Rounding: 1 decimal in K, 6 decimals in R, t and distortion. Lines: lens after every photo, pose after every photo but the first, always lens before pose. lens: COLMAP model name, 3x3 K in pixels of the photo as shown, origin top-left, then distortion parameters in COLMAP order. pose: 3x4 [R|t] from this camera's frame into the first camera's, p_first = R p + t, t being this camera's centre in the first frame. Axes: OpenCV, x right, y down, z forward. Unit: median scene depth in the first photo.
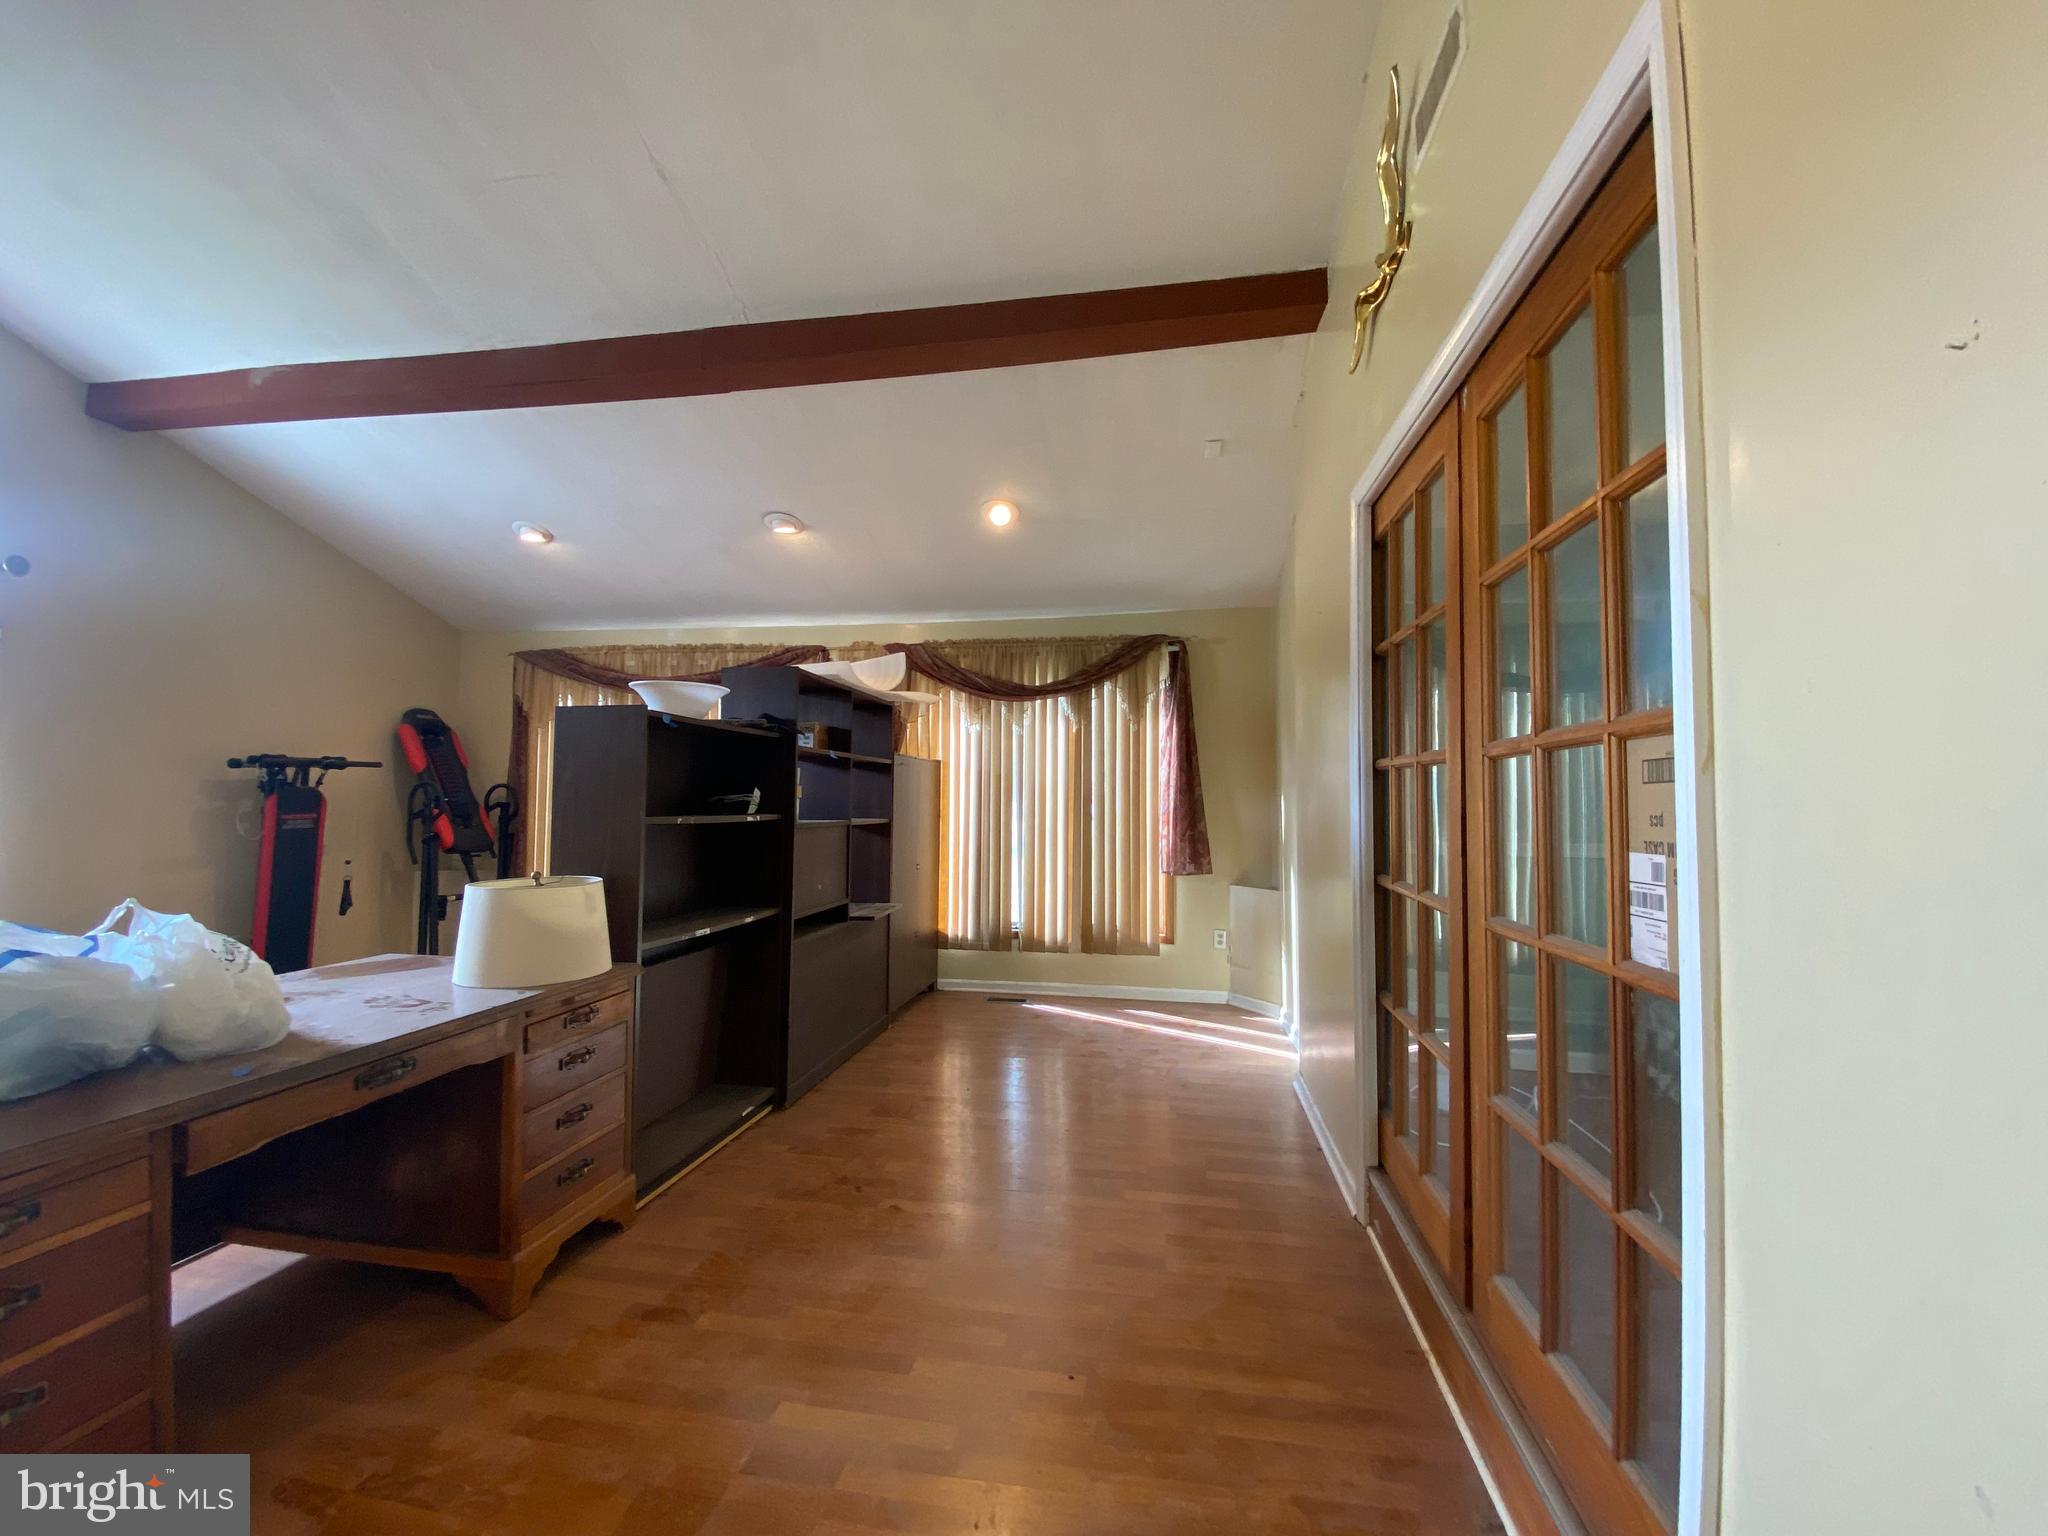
lens RADIAL K [[830.2, 0, 1031.8], [0, 830.2, 764.2], [0, 0, 1]] dist [0.028754, -0.034345]
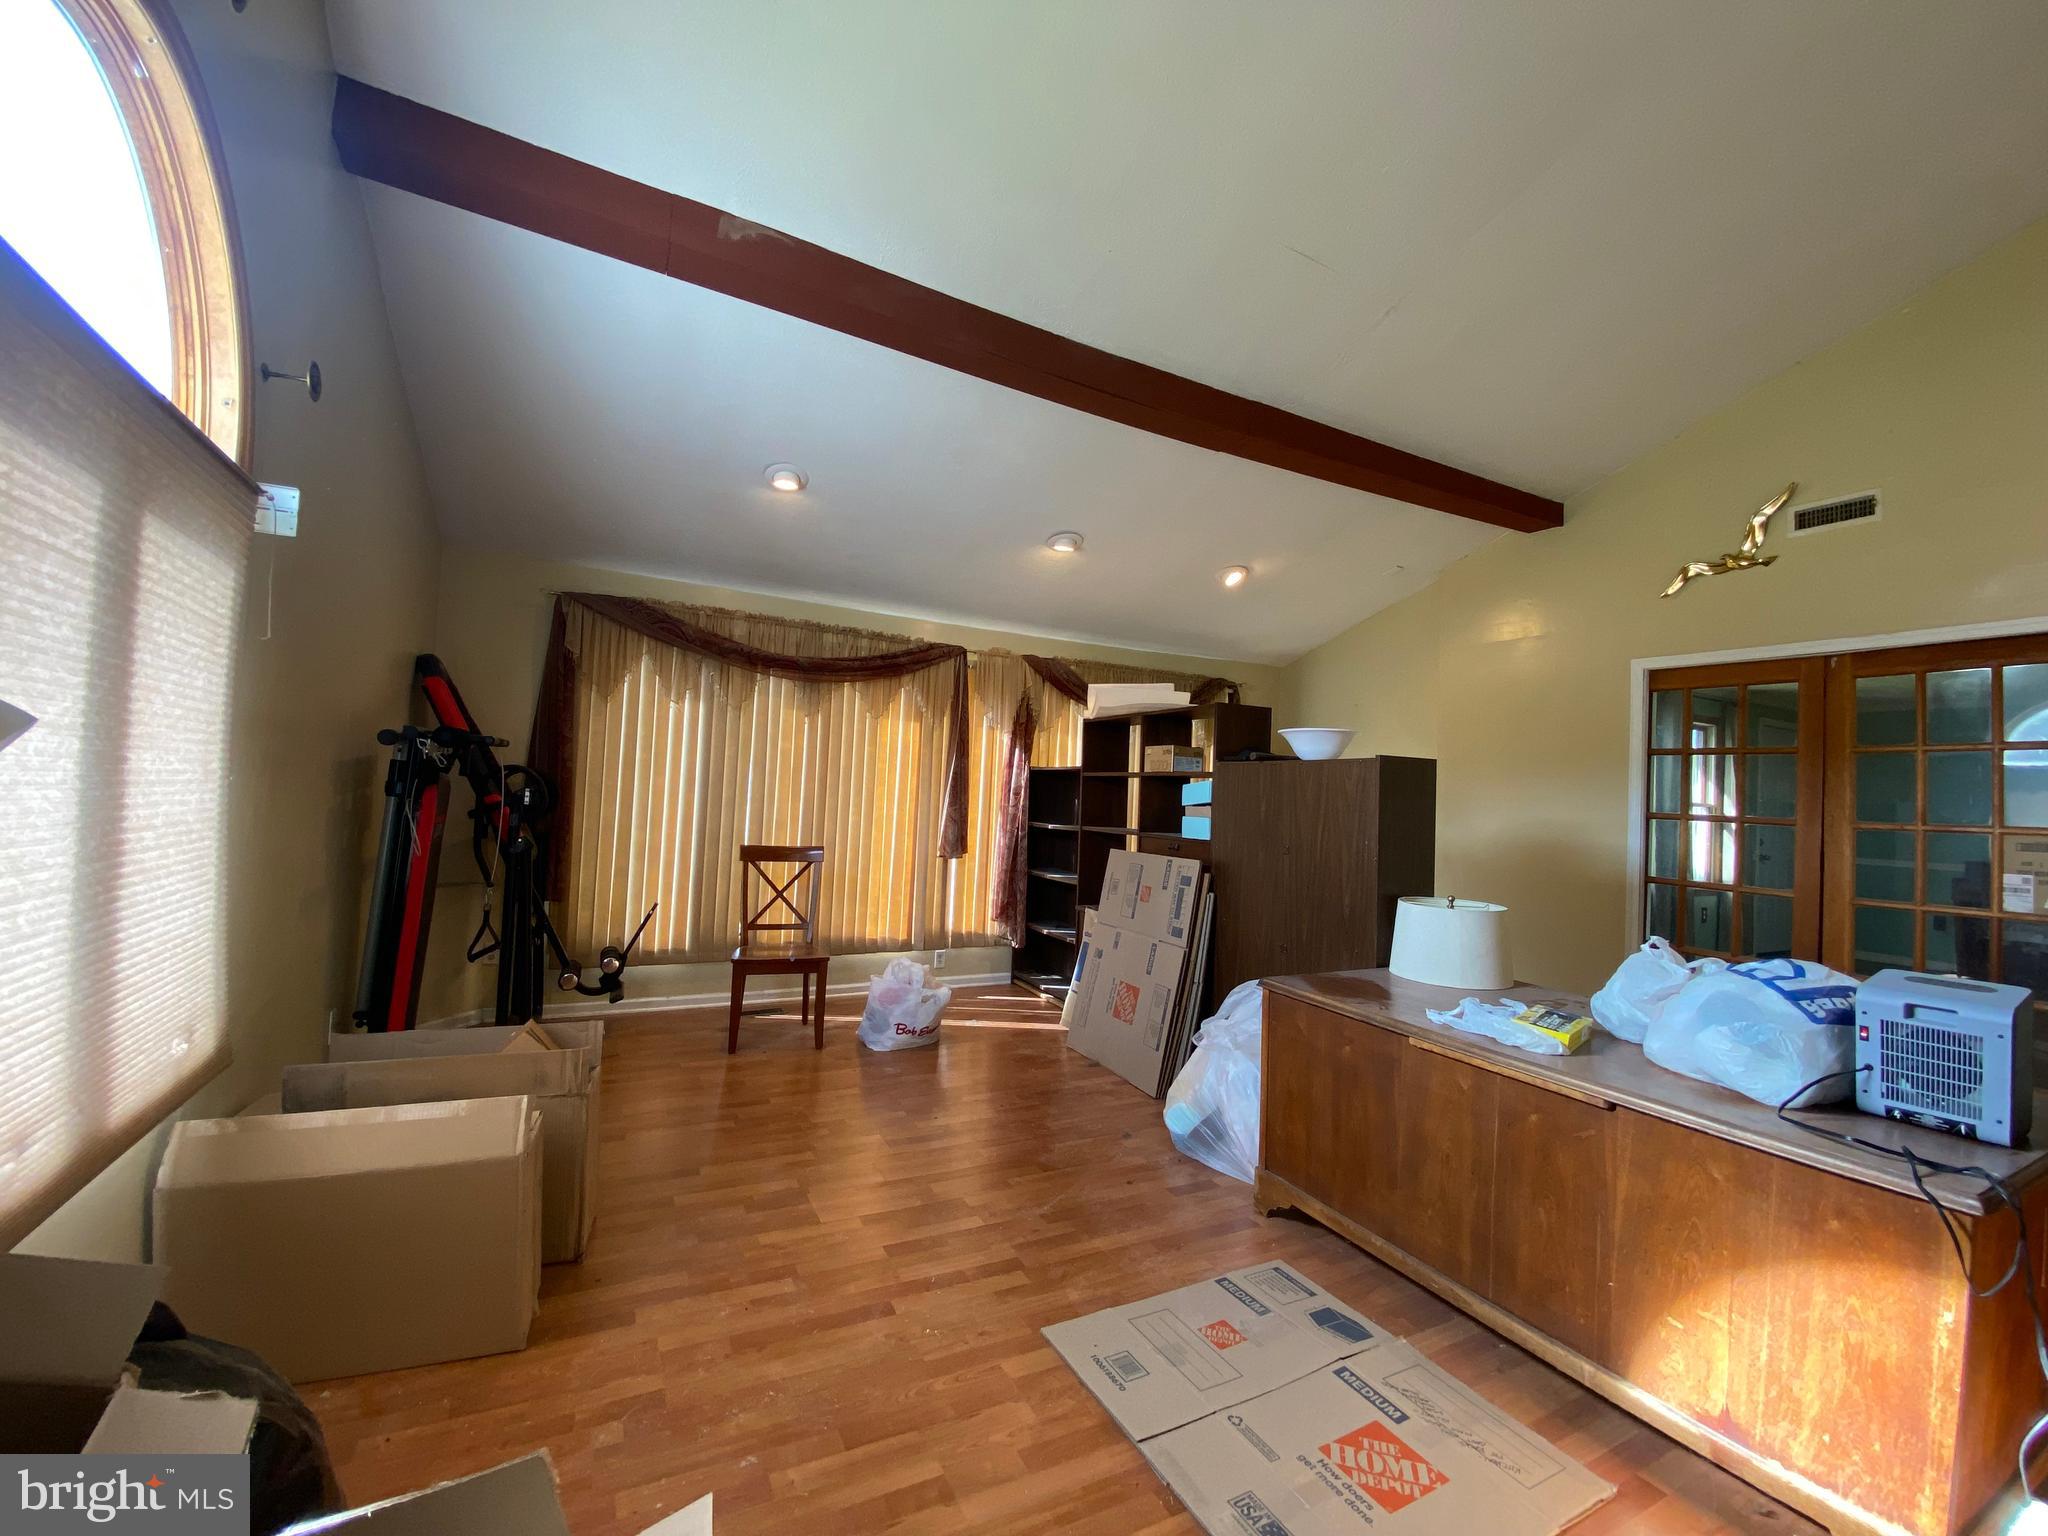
lens RADIAL K [[838.3, 0, 1018.9], [0, 838.3, 759.3], [0, 0, 1]] dist [0.008355, -0.015571]
pose [[0.797996, 0.052097, 0.600407, -0.774111], [-0.064263, 0.997932, -0.001178, -0.011403], [-0.599227, -0.037644, 0.799694, 0.156527]]
